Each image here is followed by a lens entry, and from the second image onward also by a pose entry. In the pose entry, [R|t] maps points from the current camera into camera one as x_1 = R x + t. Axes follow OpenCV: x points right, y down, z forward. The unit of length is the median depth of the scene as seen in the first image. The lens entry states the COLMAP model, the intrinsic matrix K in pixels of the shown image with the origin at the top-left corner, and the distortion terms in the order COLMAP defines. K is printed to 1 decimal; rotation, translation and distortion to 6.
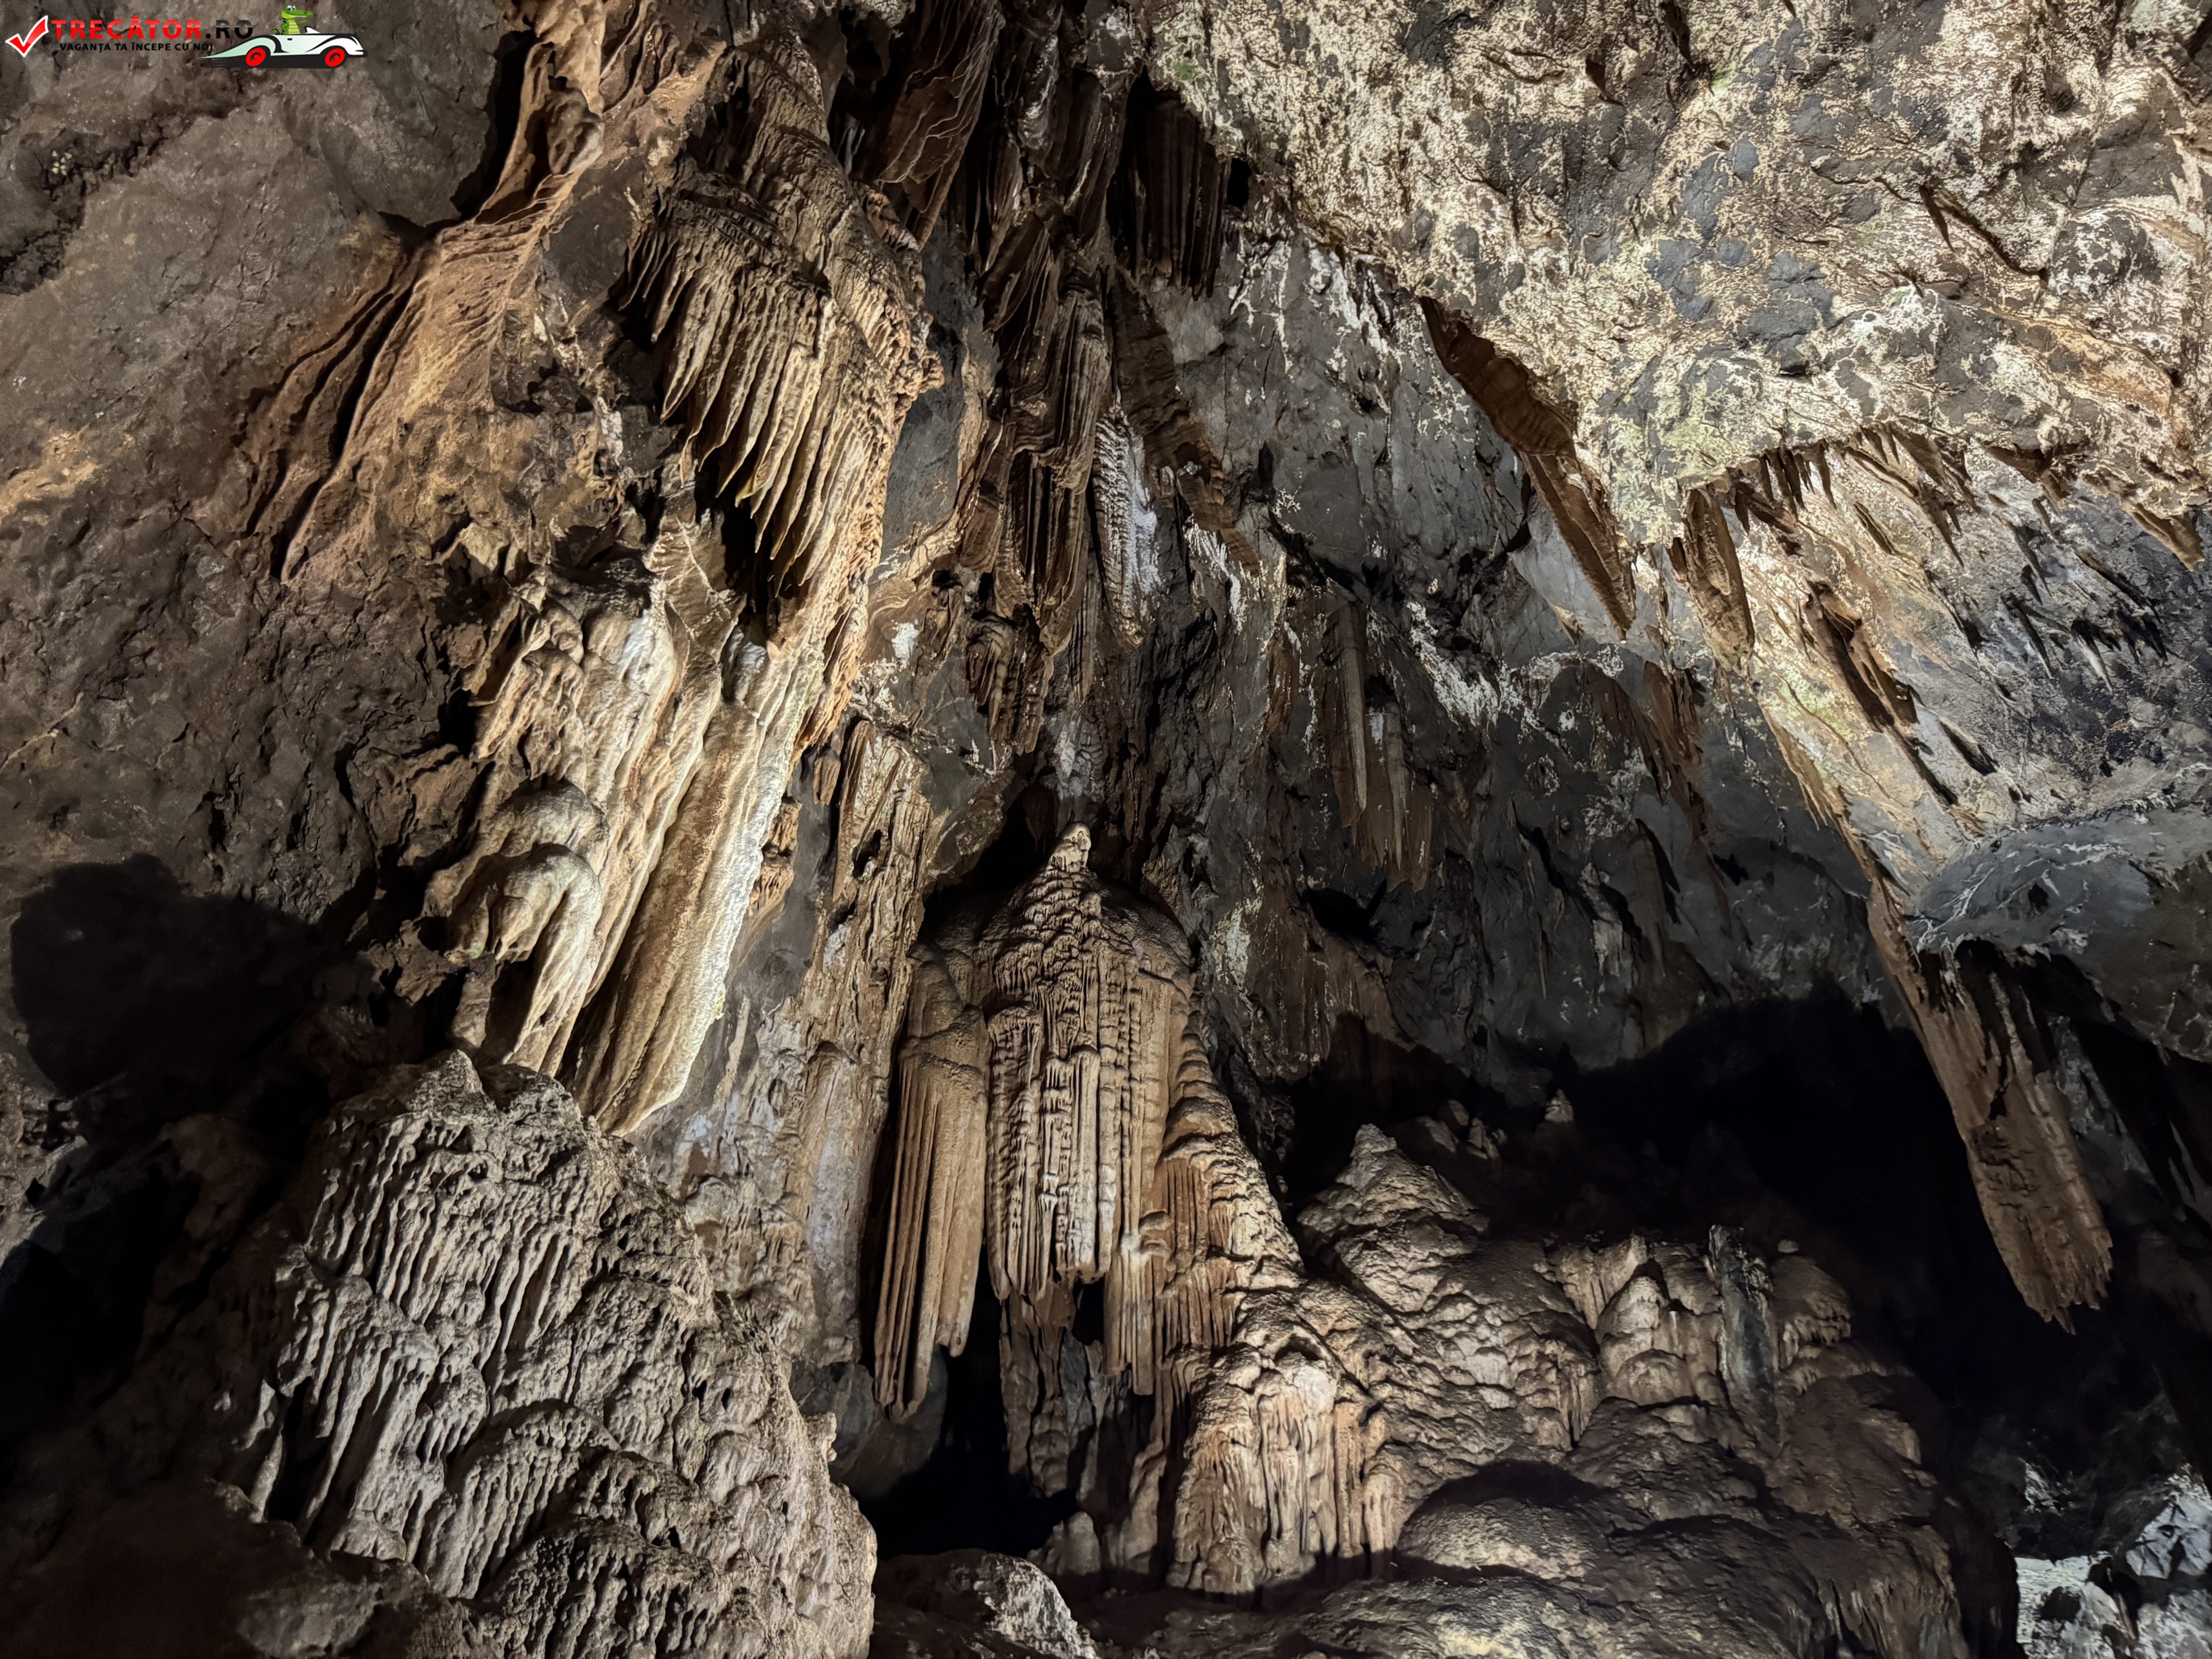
lens RADIAL K [[1539.1, 0, 1100.0], [0, 1539.1, 821.8], [0, 0, 1]] dist [0.186597, -0.390707]
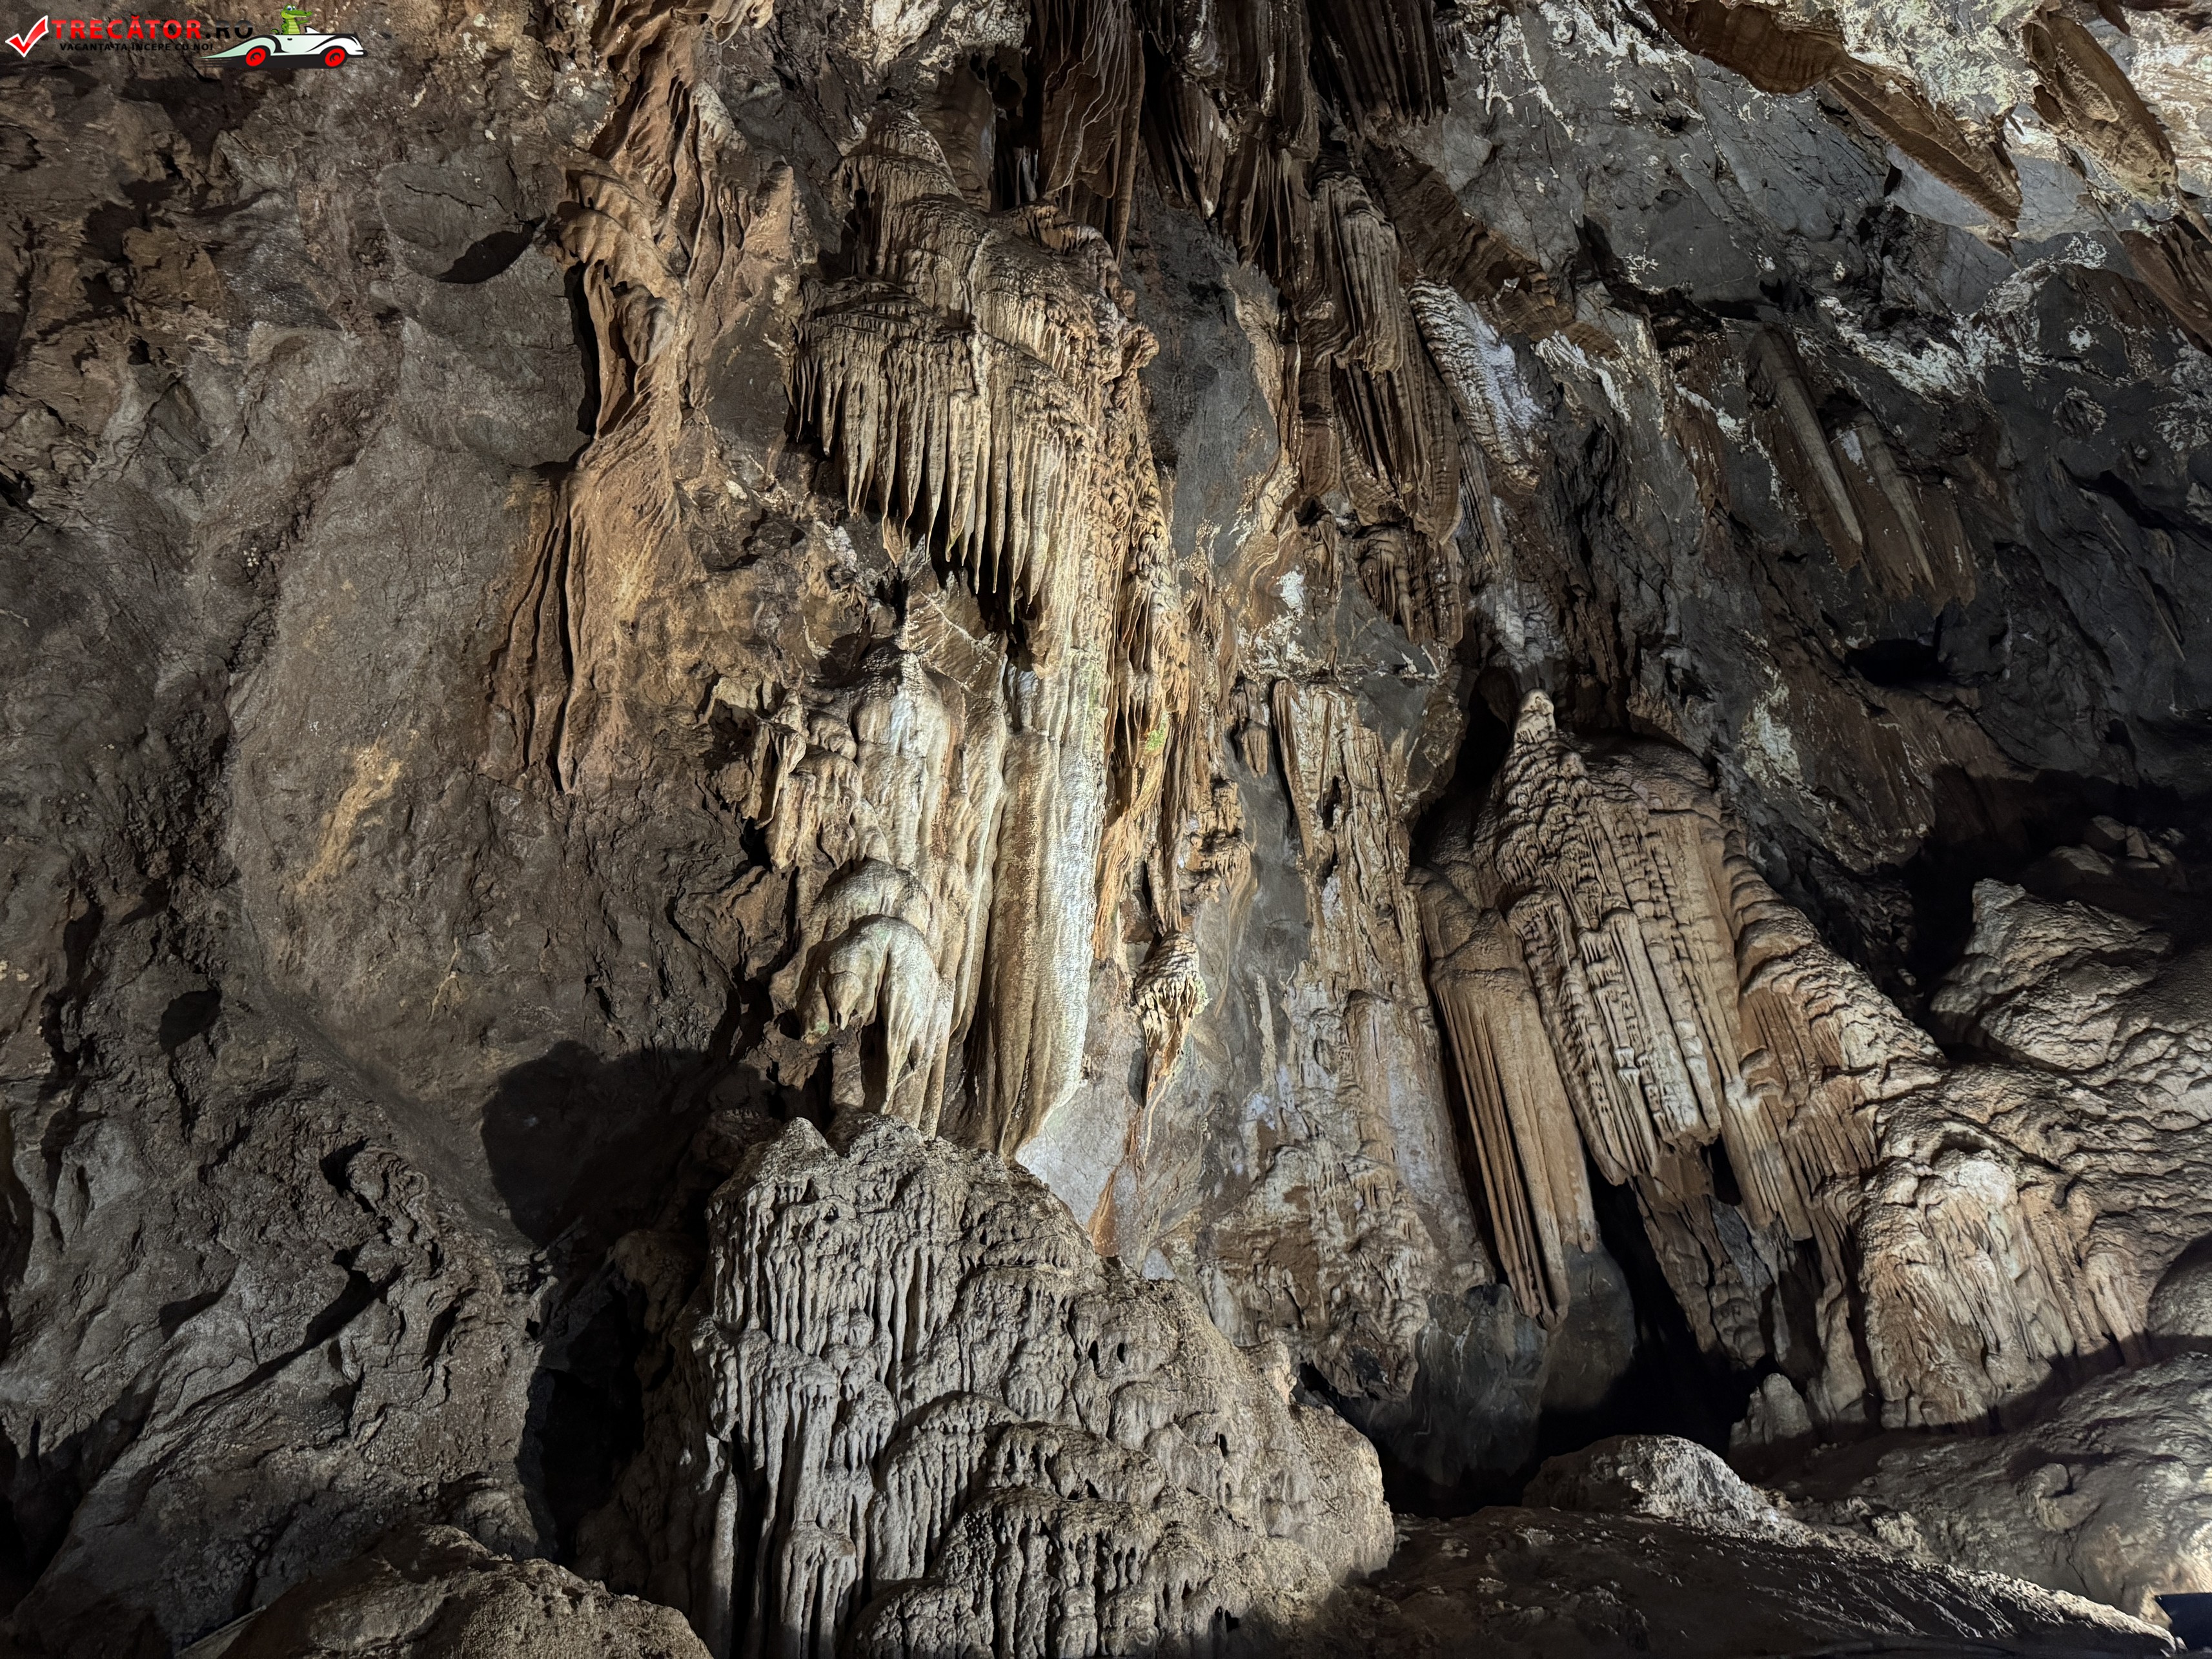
lens RADIAL K [[1539.0, 0, 1106.0], [0, 1539.0, 829.5], [0, 0, 1]] dist [0.079442, -0.101285]
pose [[0.851098, -0.358841, -0.383230, 0.116098], [0.369731, 0.927911, -0.047739, 0.034953], [0.372734, -0.101062, 0.922419, 0.026818]]
